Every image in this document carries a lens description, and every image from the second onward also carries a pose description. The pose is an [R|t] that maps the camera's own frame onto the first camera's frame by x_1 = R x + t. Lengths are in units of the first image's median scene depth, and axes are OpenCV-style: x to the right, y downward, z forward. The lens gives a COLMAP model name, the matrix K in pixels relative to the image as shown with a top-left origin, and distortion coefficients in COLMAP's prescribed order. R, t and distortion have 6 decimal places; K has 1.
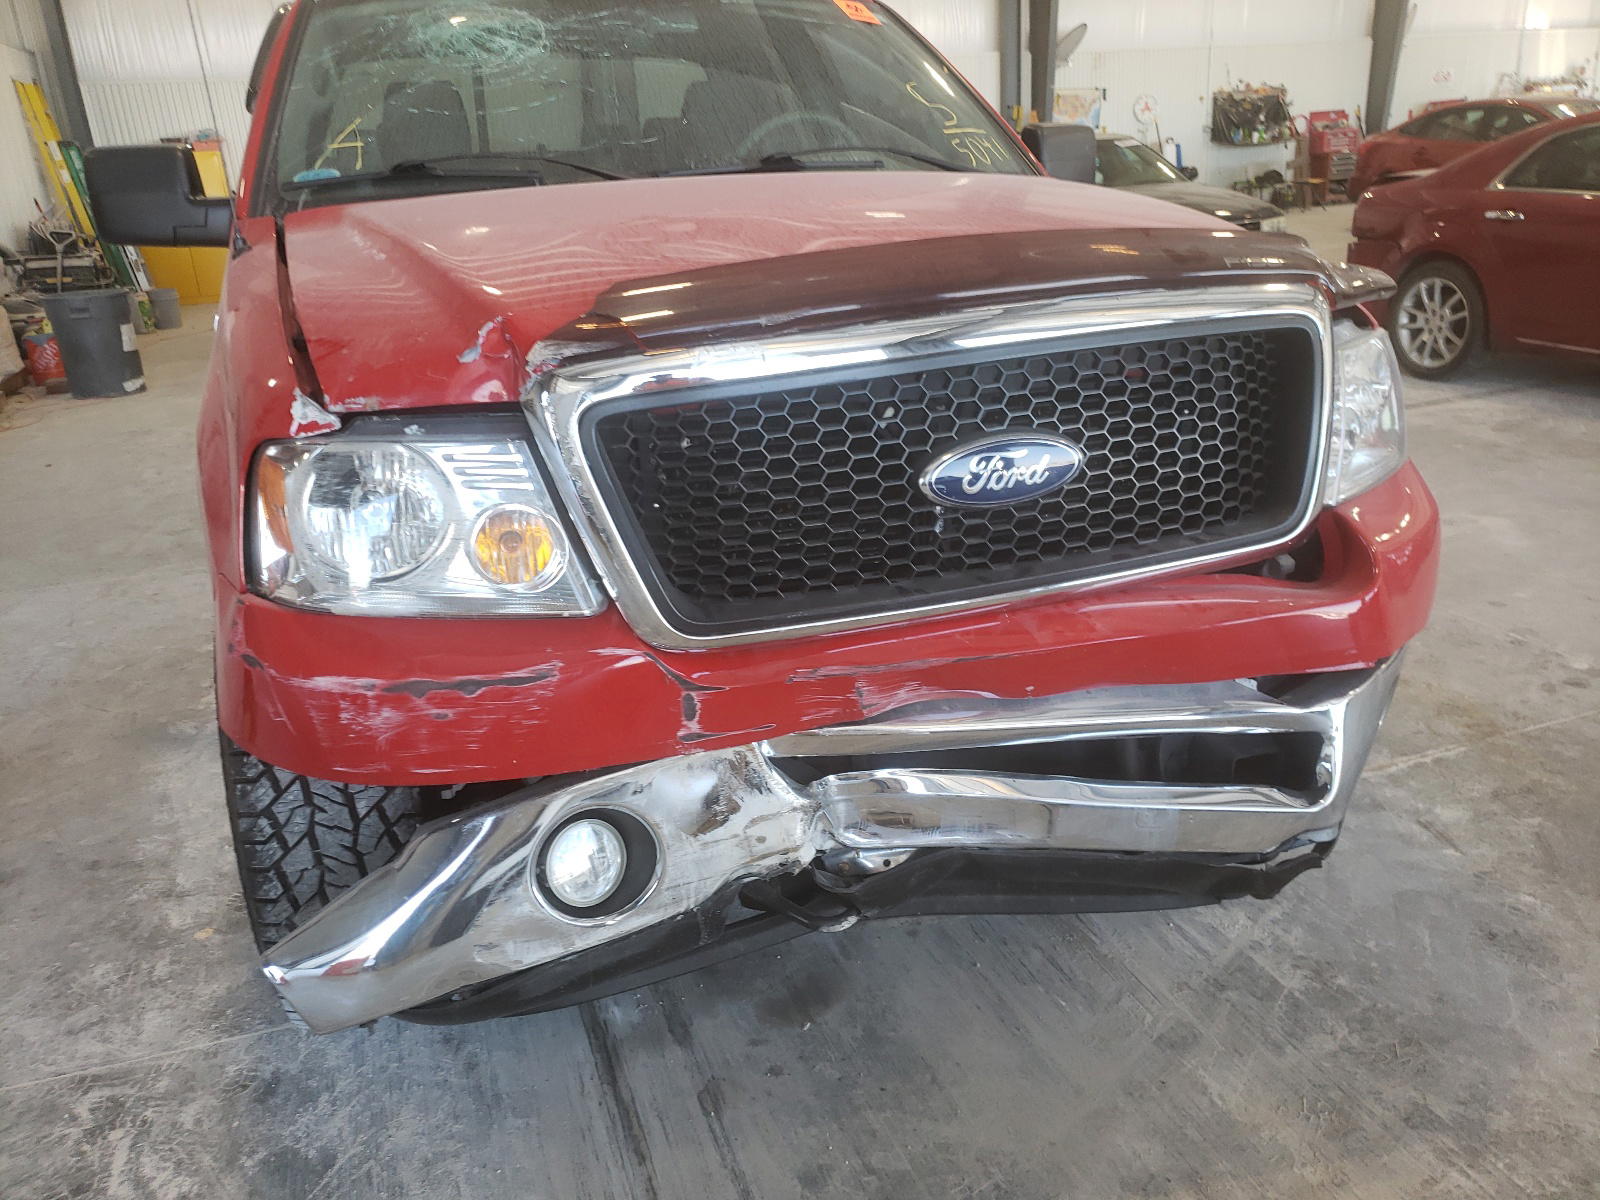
lens RADIAL K [[1220.2, 0, 808.1], [0, 1220.2, 599.1], [0, 0, 1]] dist [0.043247, -0.081098]
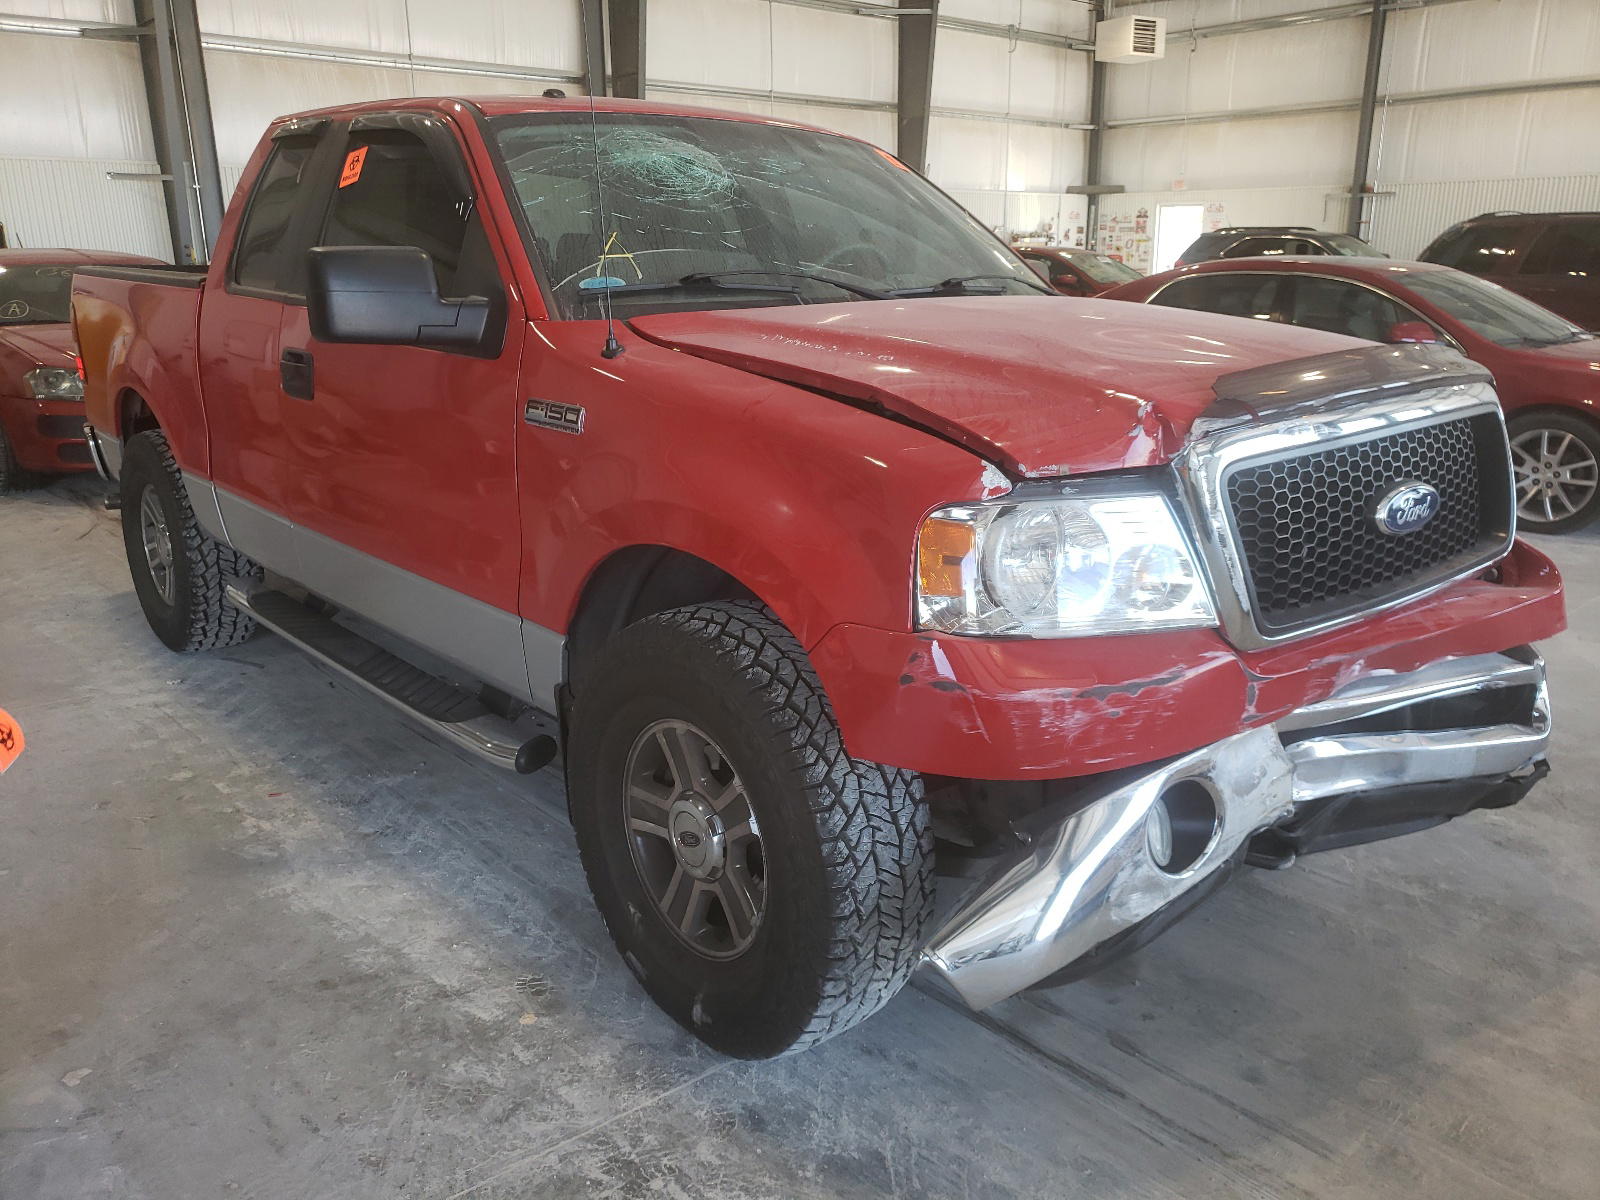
lens RADIAL K [[1220.2, 0, 808.1], [0, 1220.2, 599.1], [0, 0, 1]] dist [0.043247, -0.081098]
pose [[0.920391, -0.047874, 0.388058, -0.997562], [0.080861, 0.994326, -0.069117, 0.037367], [-0.382548, 0.094994, 0.919039, -0.037842]]
